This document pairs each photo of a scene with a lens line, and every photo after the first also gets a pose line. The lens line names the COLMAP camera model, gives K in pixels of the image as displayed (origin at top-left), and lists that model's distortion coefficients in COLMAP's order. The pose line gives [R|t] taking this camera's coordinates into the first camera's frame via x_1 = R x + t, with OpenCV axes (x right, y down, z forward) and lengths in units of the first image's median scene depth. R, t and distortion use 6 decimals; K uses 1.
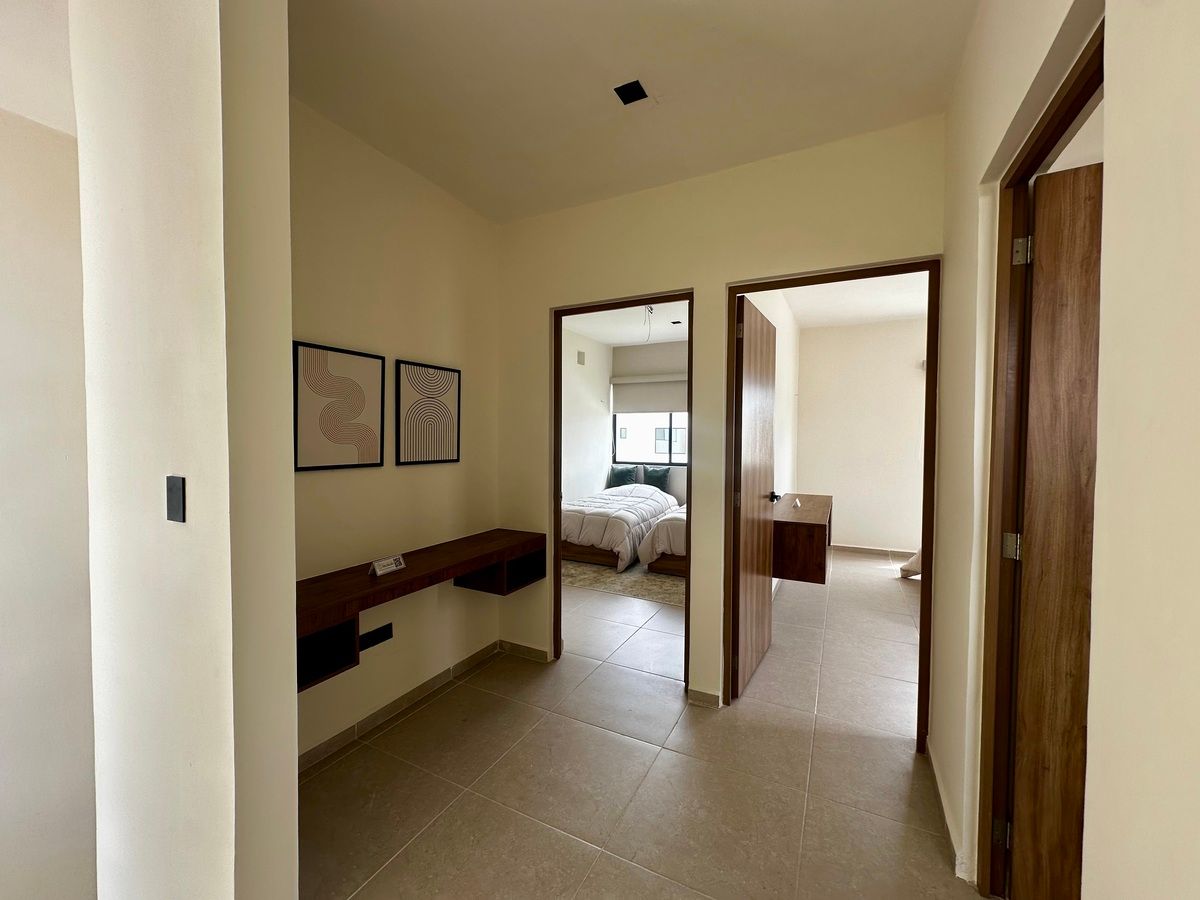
lens RADIAL K [[478.5, 0, 600.0], [0, 478.5, 450.0], [0, 0, 1]] dist [-0.000232, -0.000018]
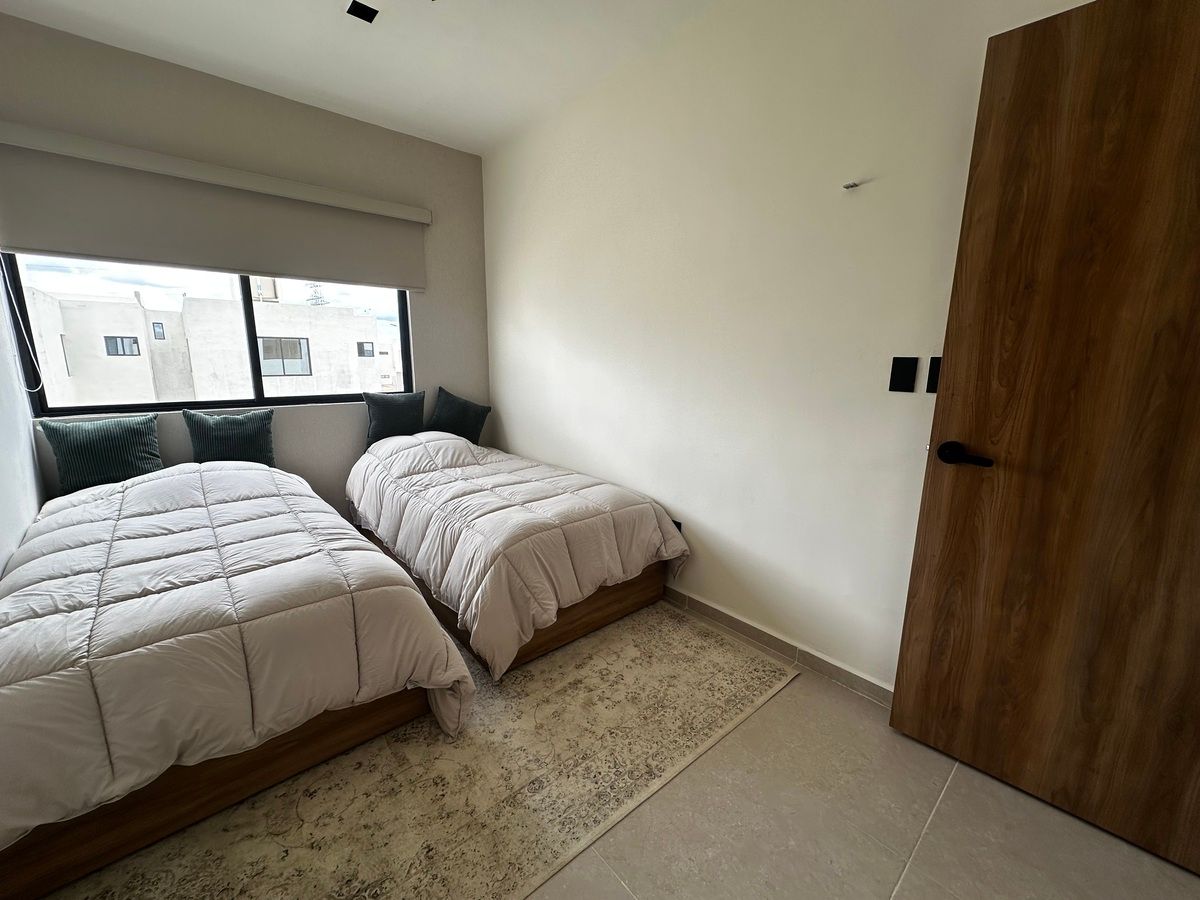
lens RADIAL K [[478.5, 0, 600.0], [0, 478.5, 450.0], [0, 0, 1]] dist [-0.000232, -0.000018]
pose [[0.376712, -0.178295, 0.909010, -0.136034], [0.023538, 0.982827, 0.183020, 0.000511], [-0.926031, -0.047550, 0.374440, 0.560815]]
